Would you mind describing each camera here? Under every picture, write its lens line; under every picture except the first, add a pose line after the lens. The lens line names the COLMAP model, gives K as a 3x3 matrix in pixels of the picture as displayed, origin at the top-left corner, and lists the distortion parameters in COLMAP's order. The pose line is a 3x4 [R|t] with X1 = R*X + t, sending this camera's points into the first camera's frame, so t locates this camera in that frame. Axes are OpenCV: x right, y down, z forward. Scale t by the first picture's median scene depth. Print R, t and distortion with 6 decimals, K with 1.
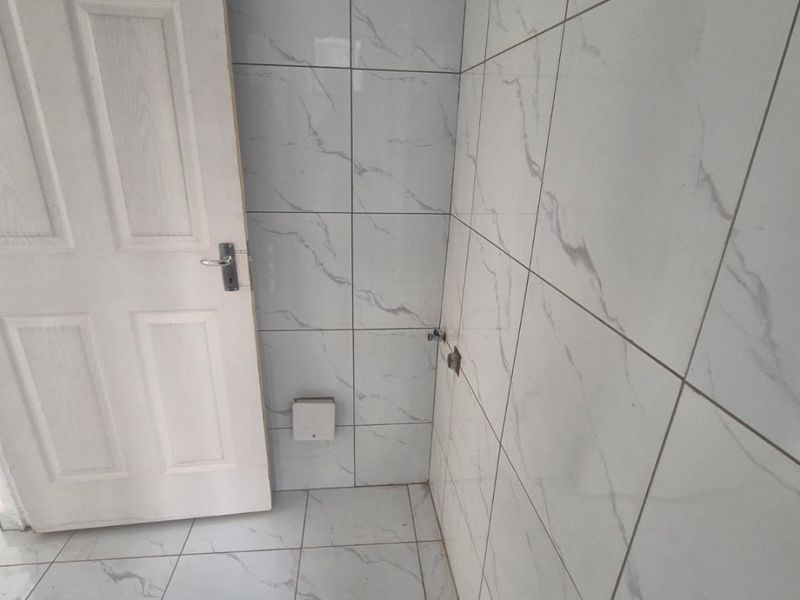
lens RADIAL K [[438.1, 0, 398.5], [0, 438.1, 303.1], [0, 0, 1]] dist [-0.001574, 0.001167]
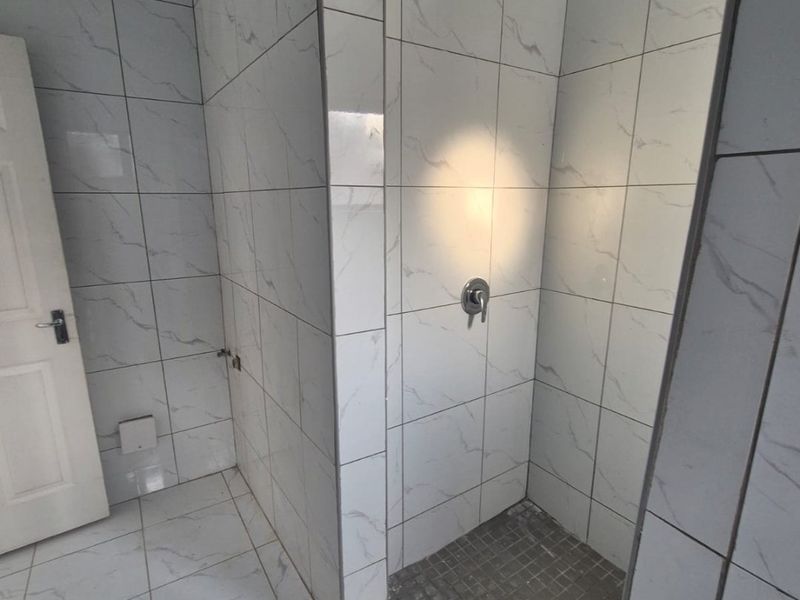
lens RADIAL K [[438.1, 0, 398.8], [0, 438.1, 311.4], [0, 0, 1]] dist [-0.001574, 0.001167]
pose [[0.888329, -0.139421, 0.437530, -0.020707], [0.187540, 0.979864, -0.068529, 0.159682], [-0.419165, 0.142931, 0.896589, -0.689113]]
